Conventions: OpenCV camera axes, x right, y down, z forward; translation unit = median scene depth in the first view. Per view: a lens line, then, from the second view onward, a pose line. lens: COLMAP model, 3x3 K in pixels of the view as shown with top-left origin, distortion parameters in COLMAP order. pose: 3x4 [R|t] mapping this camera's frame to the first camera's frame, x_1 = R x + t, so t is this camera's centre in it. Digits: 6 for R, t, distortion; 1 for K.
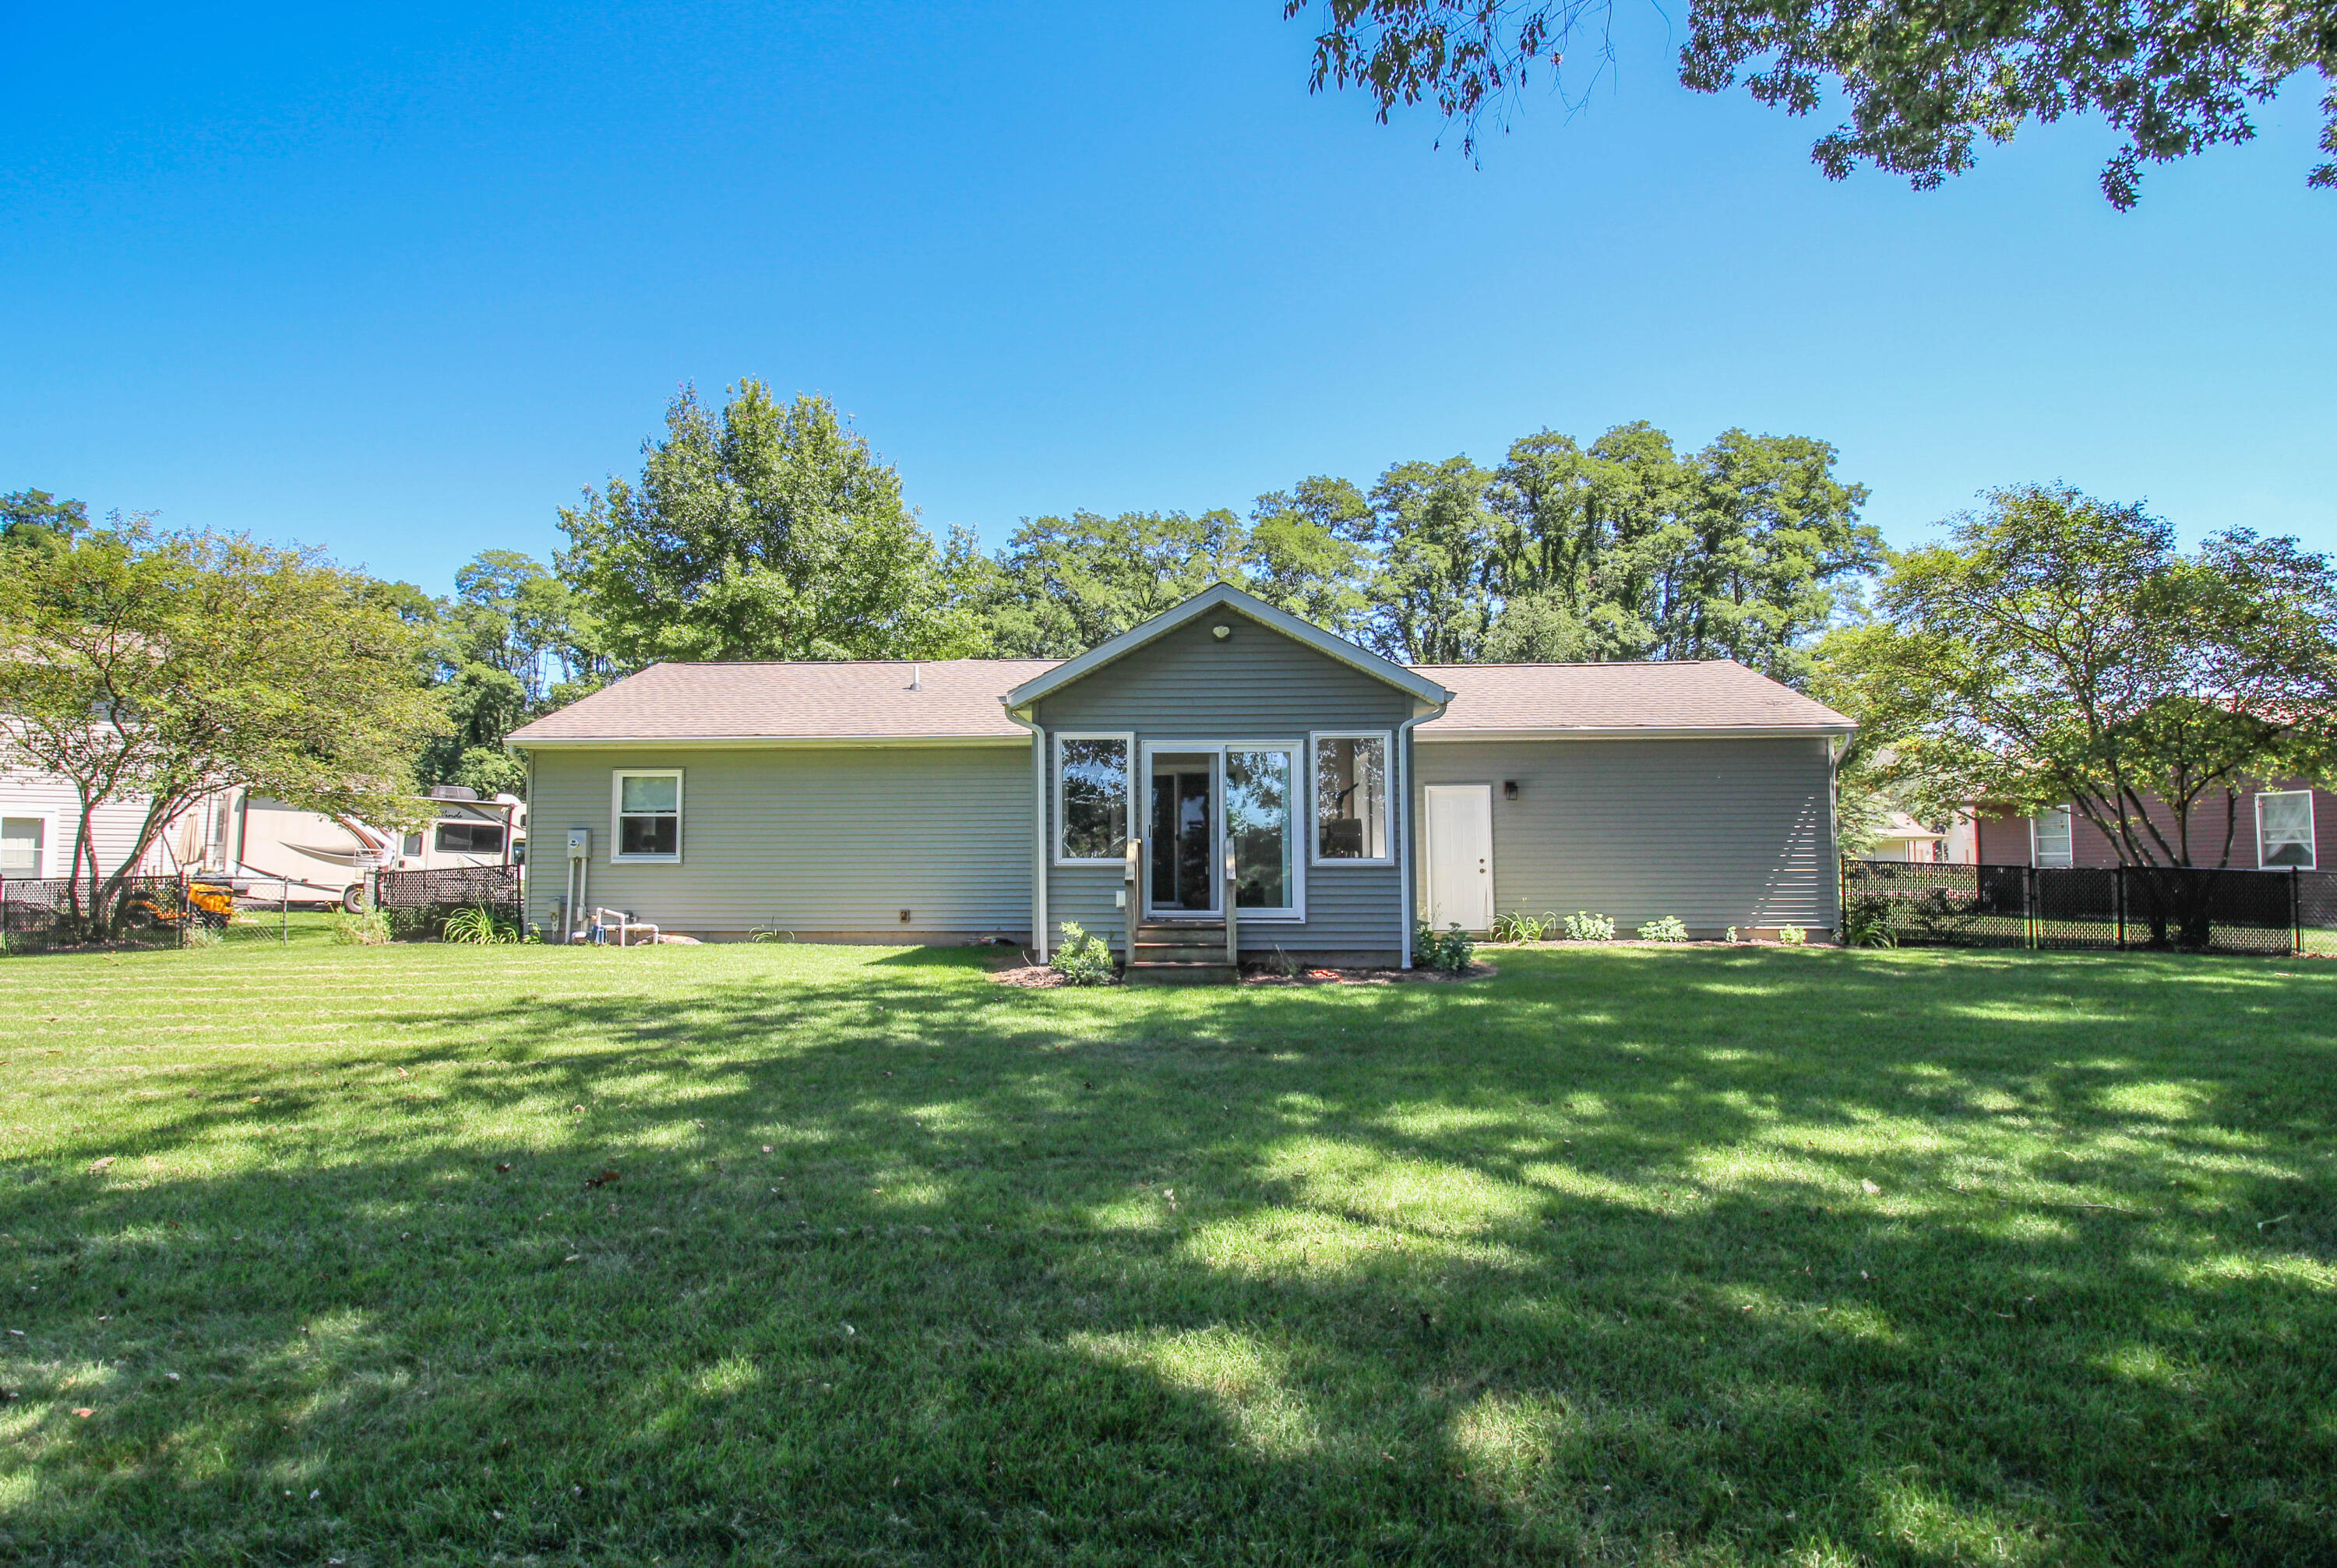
lens RADIAL K [[1087.6, 0, 1152.1], [0, 1087.6, 790.8], [0, 0, 1]] dist [-0.006198, -0.006040]
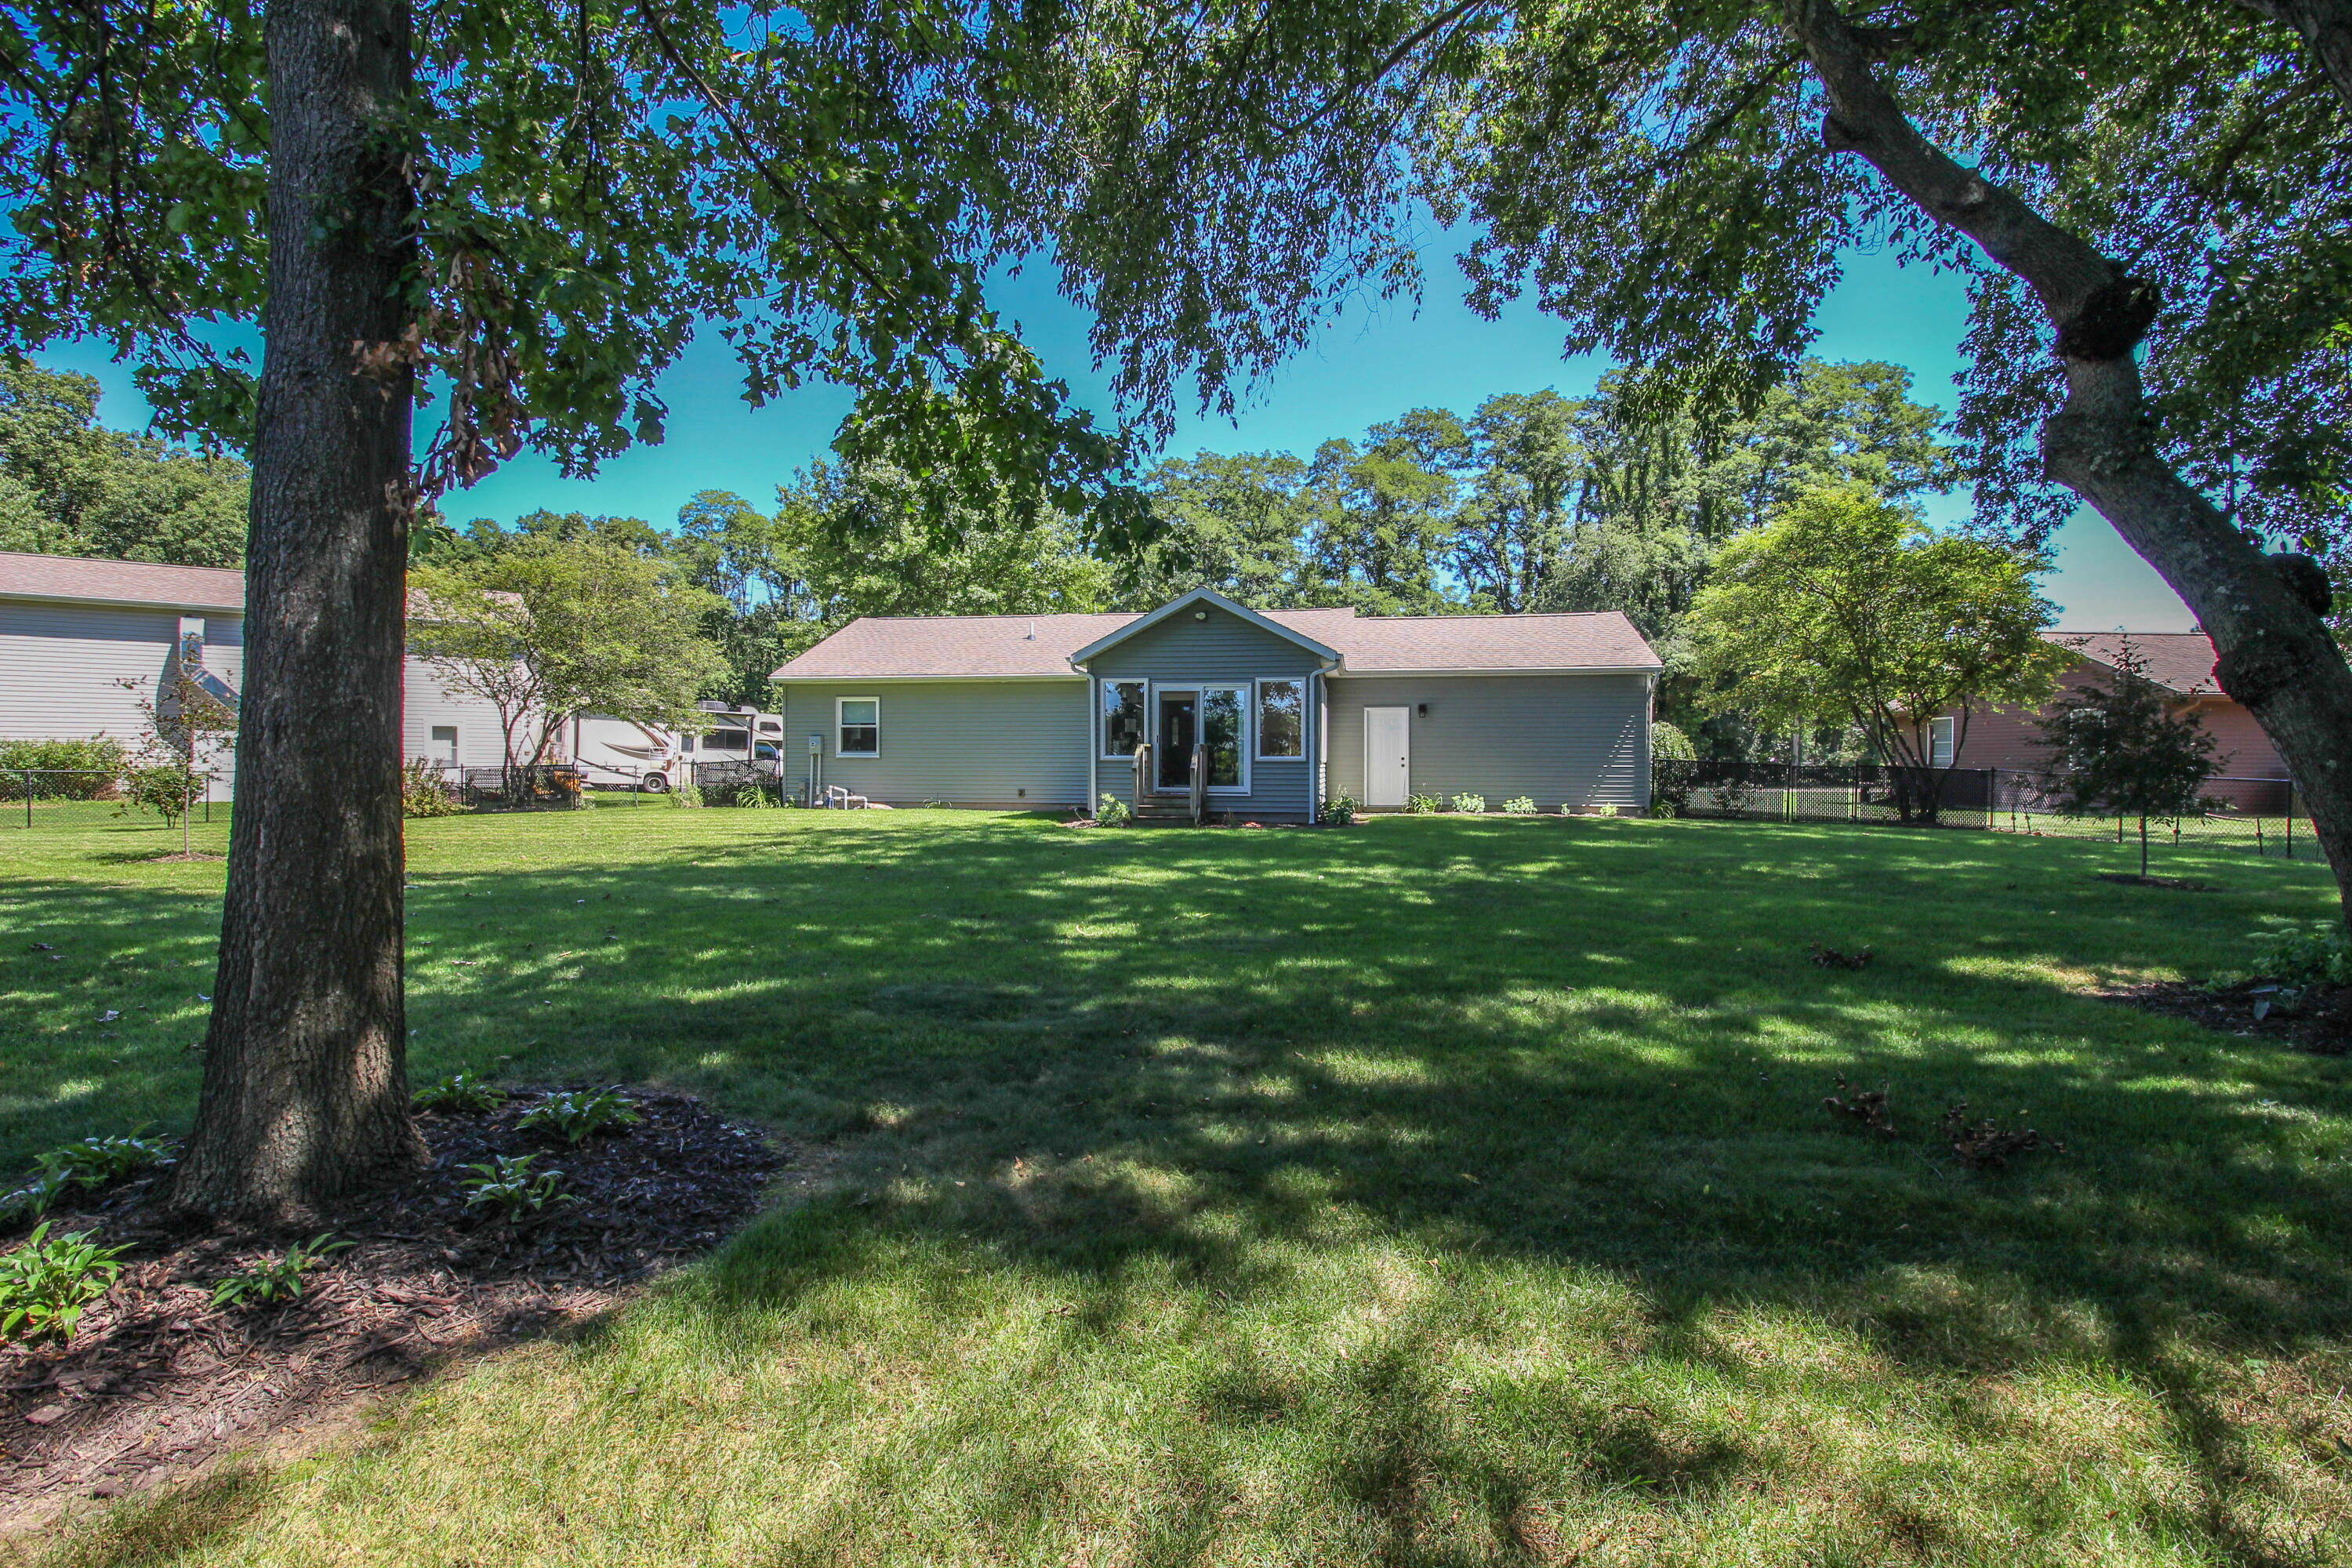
lens RADIAL K [[1094.7, 0, 1184.7], [0, 1094.7, 770.0], [0, 0, 1]] dist [-0.006198, -0.006040]
pose [[0.992420, 0.006560, -0.122721, 0.101376], [0.002481, 0.997302, 0.073371, -0.015693], [0.122871, -0.073119, 0.989725, -0.264270]]
